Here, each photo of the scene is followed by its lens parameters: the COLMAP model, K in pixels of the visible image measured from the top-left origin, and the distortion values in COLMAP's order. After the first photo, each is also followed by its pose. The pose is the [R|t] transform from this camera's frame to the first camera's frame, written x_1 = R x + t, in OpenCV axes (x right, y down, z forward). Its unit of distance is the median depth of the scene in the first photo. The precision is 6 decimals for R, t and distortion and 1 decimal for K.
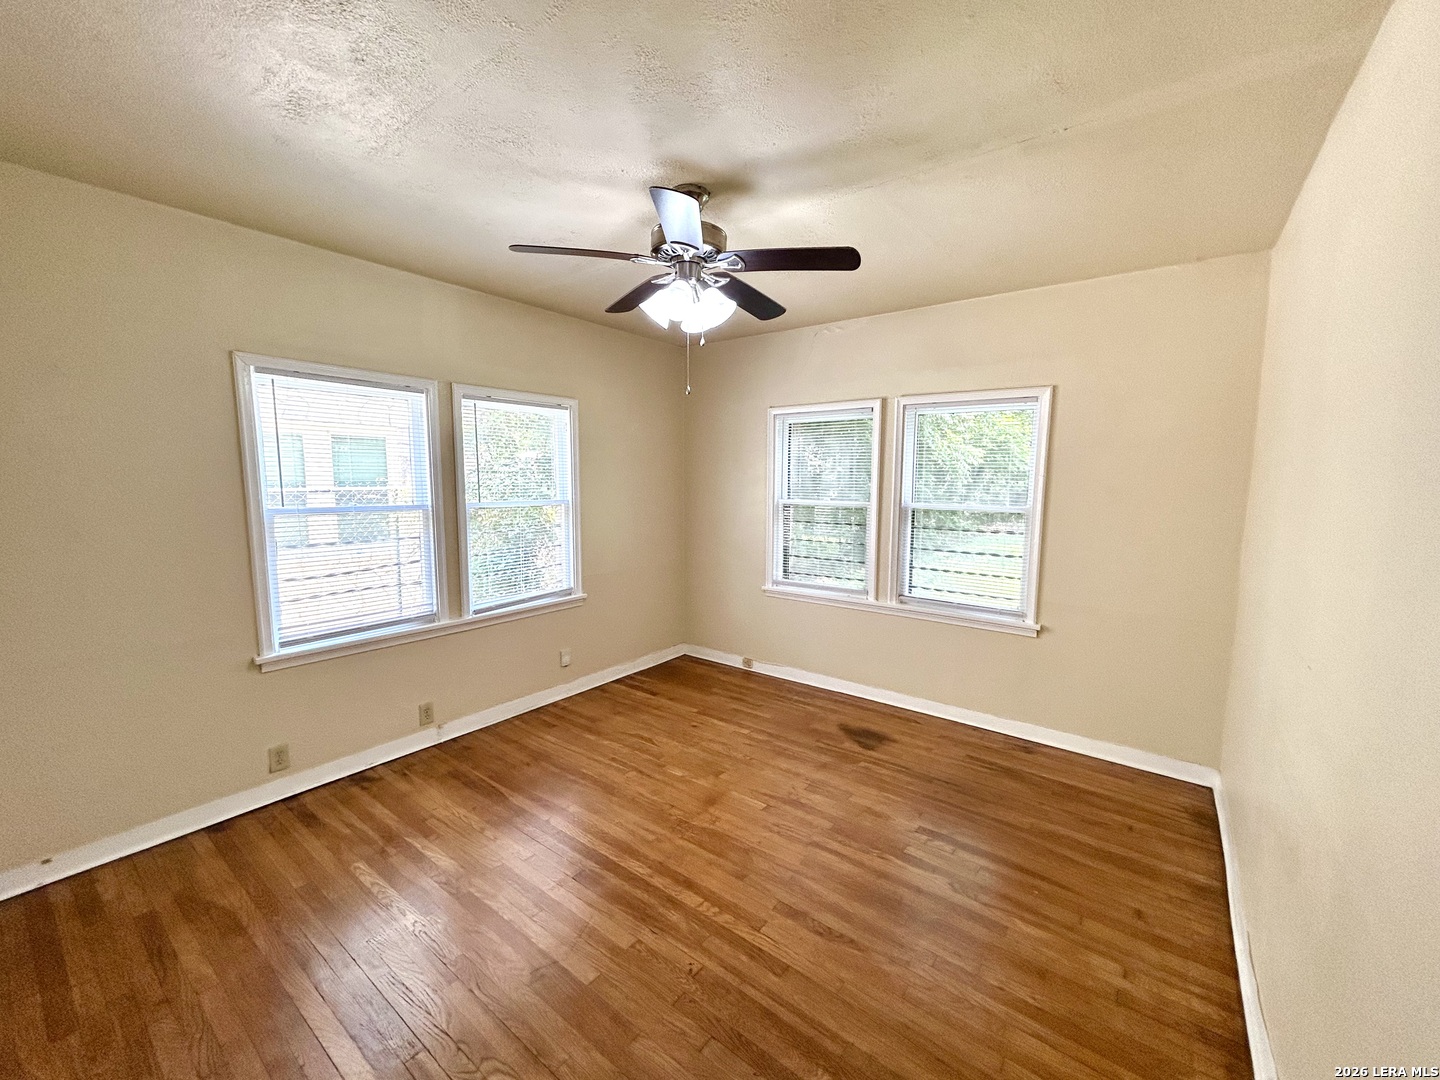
lens RADIAL K [[585.8, 0, 718.8], [0, 585.8, 542.8], [0, 0, 1]] dist [0.001480, 0.000002]
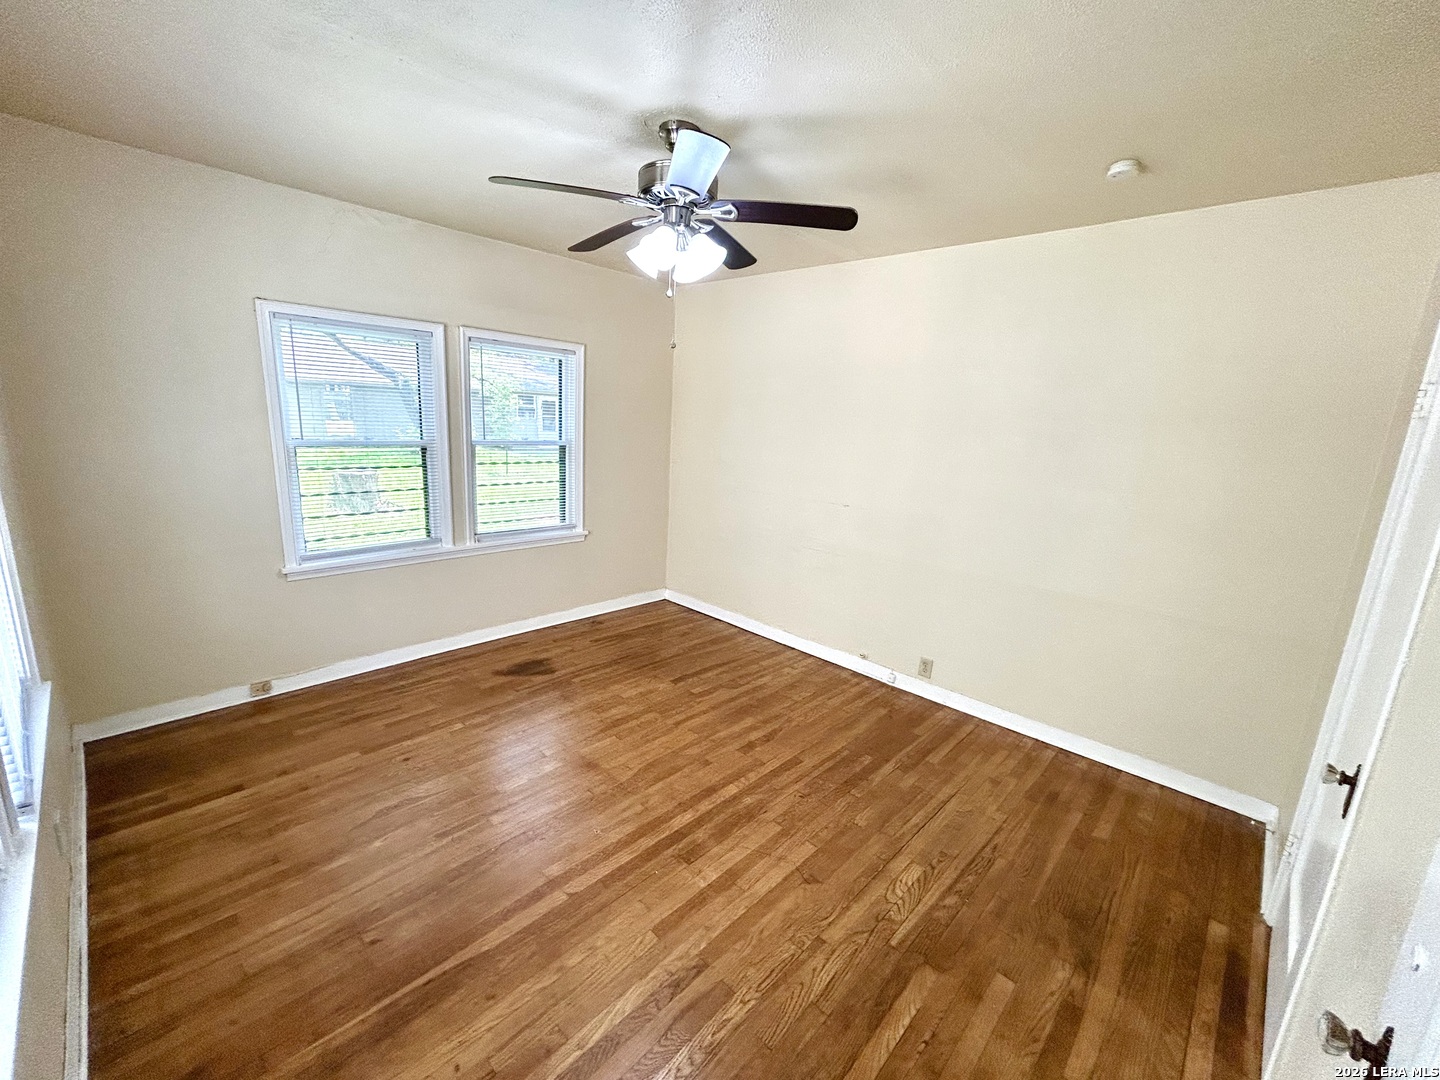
lens RADIAL K [[585.8, 0, 718.8], [0, 585.8, 542.8], [0, 0, 1]] dist [0.001480, 0.000002]
pose [[0.110098, -0.218257, 0.969661, -0.727660], [0.062618, 0.975177, 0.212389, -0.096877], [-0.991946, 0.037334, 0.121032, 0.561630]]
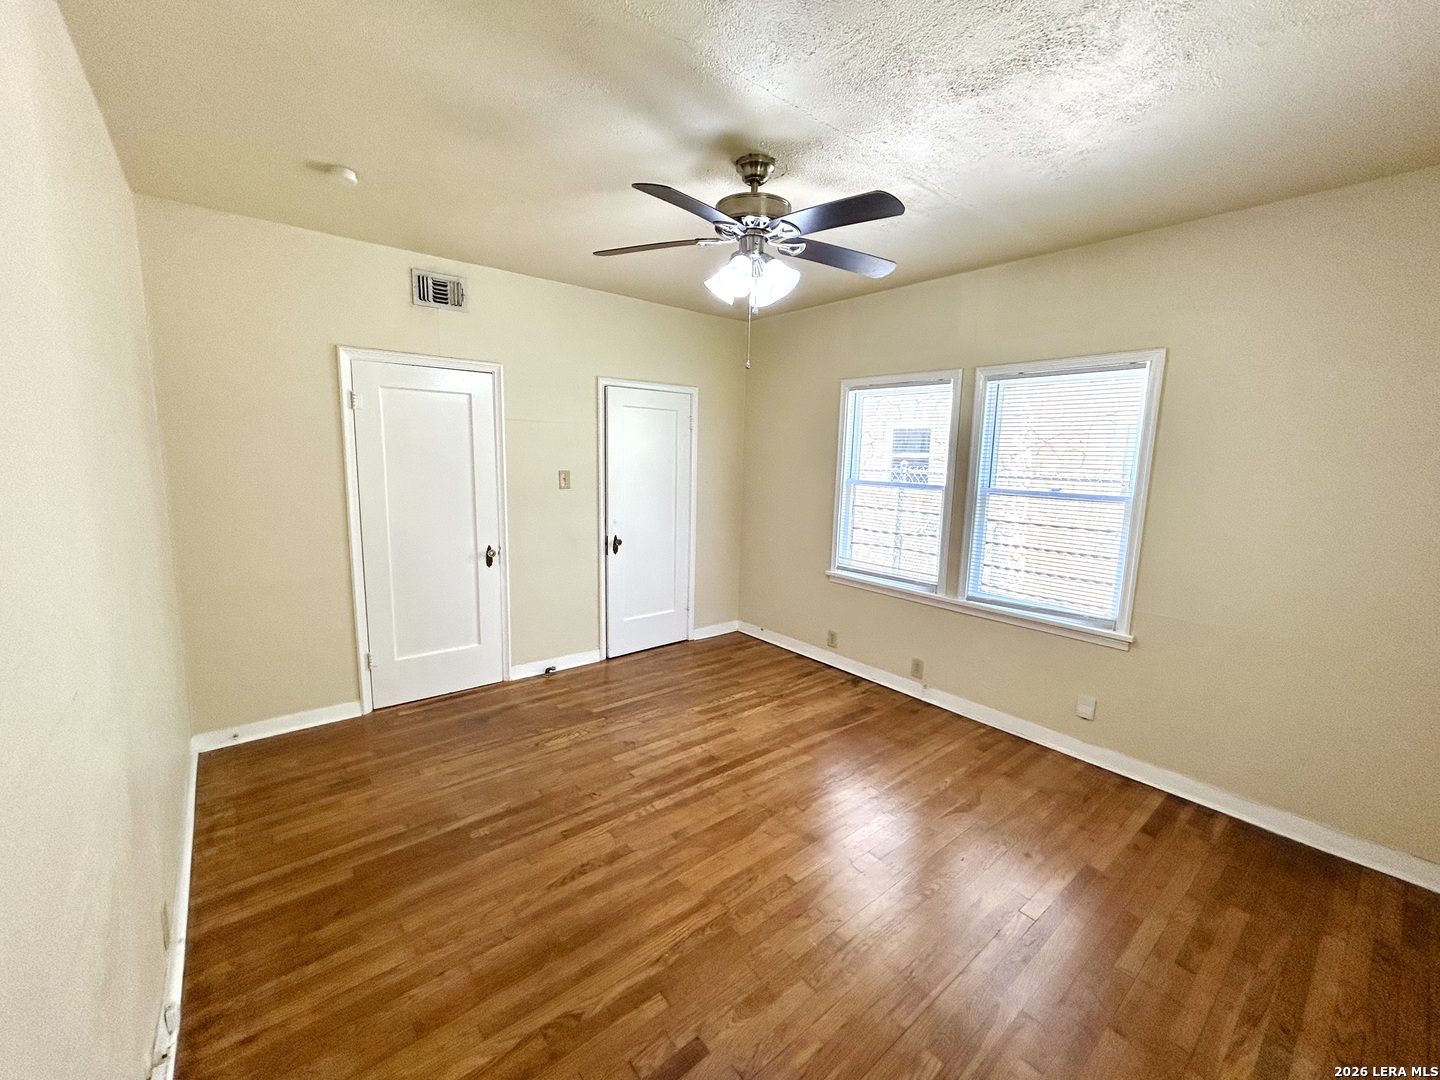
lens RADIAL K [[585.8, 0, 718.8], [0, 585.8, 542.8], [0, 0, 1]] dist [0.001480, 0.000002]
pose [[-0.228479, 0.134111, -0.964267, 0.664459], [-0.136222, 0.976319, 0.168064, -0.087016], [0.963971, 0.169753, -0.204800, 0.830818]]
